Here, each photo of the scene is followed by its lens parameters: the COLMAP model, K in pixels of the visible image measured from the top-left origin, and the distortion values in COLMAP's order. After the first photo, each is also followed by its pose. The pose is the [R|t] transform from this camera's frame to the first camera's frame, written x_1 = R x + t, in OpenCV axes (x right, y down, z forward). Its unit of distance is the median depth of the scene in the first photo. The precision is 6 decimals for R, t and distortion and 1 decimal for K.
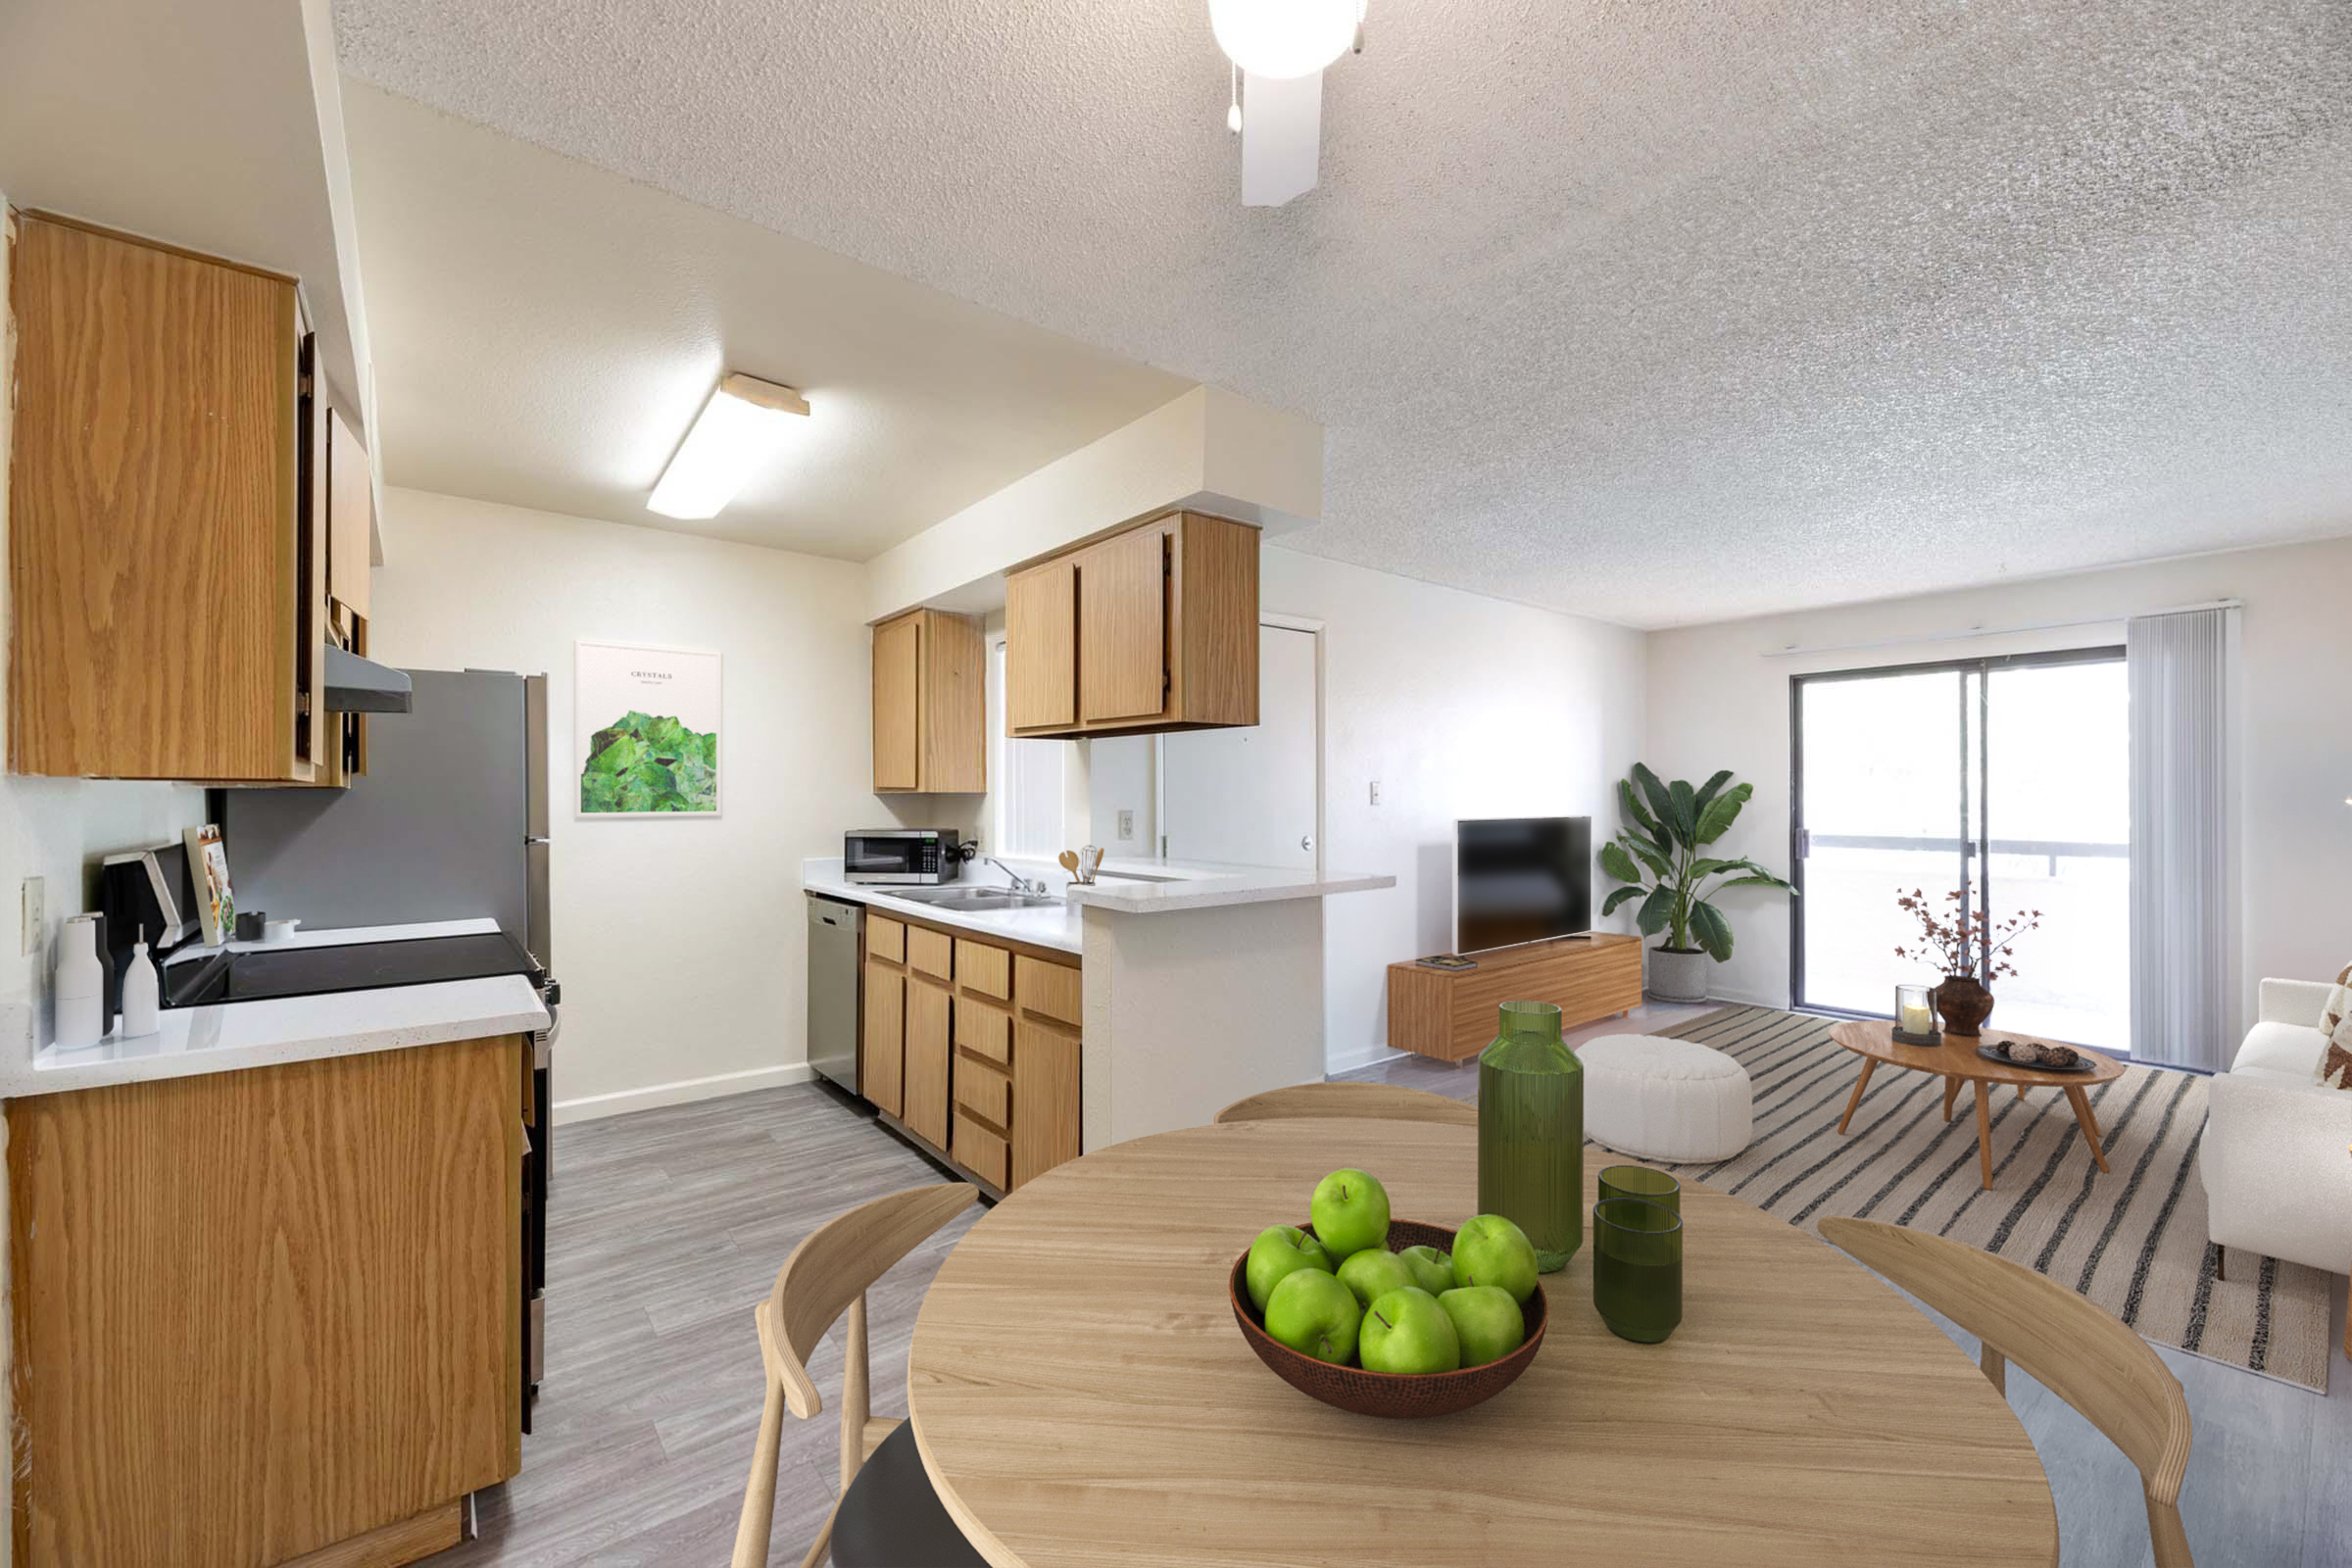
lens RADIAL K [[928.7, 0, 1166.6], [0, 928.7, 803.8], [0, 0, 1]] dist [0.000917, 0.000576]
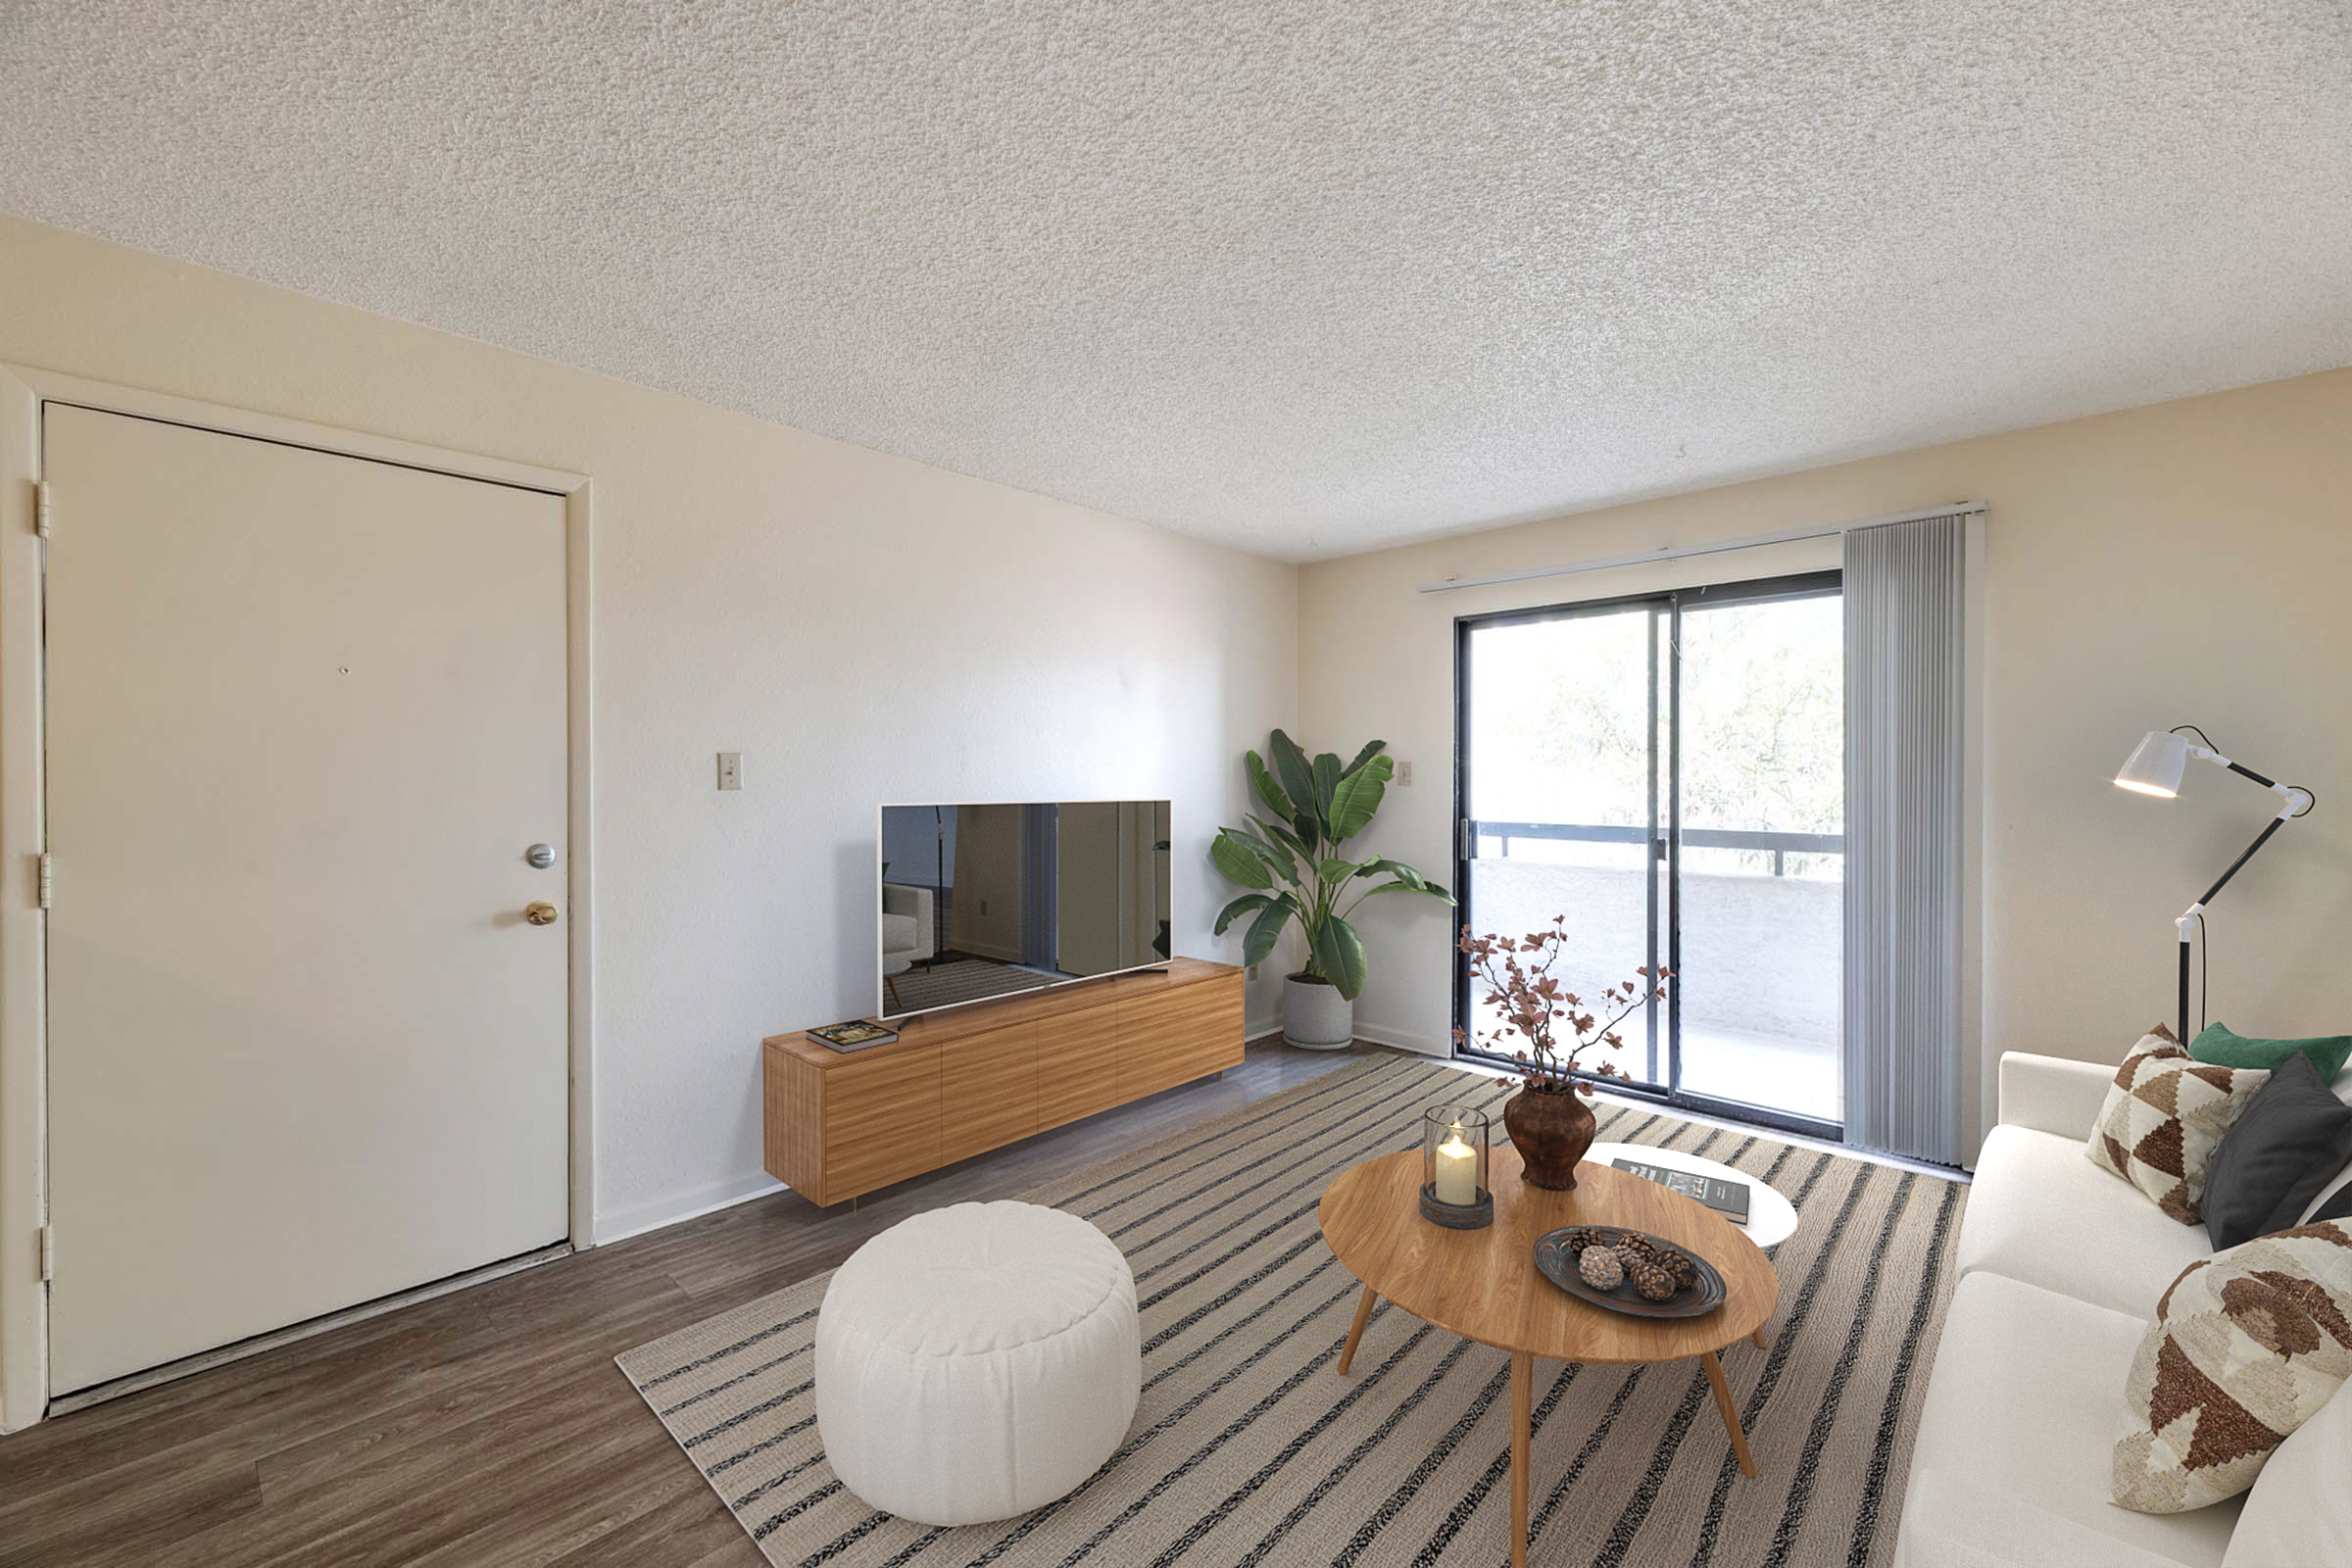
lens RADIAL K [[924.8, 0, 1142.0], [0, 924.8, 789.7], [0, 0, 1]] dist [-0.000492, -0.000297]
pose [[0.992077, 0.002023, 0.125616, 0.751615], [-0.002196, 0.999997, 0.001237, 0.009692], [-0.125613, -0.001503, 0.992078, 0.655818]]
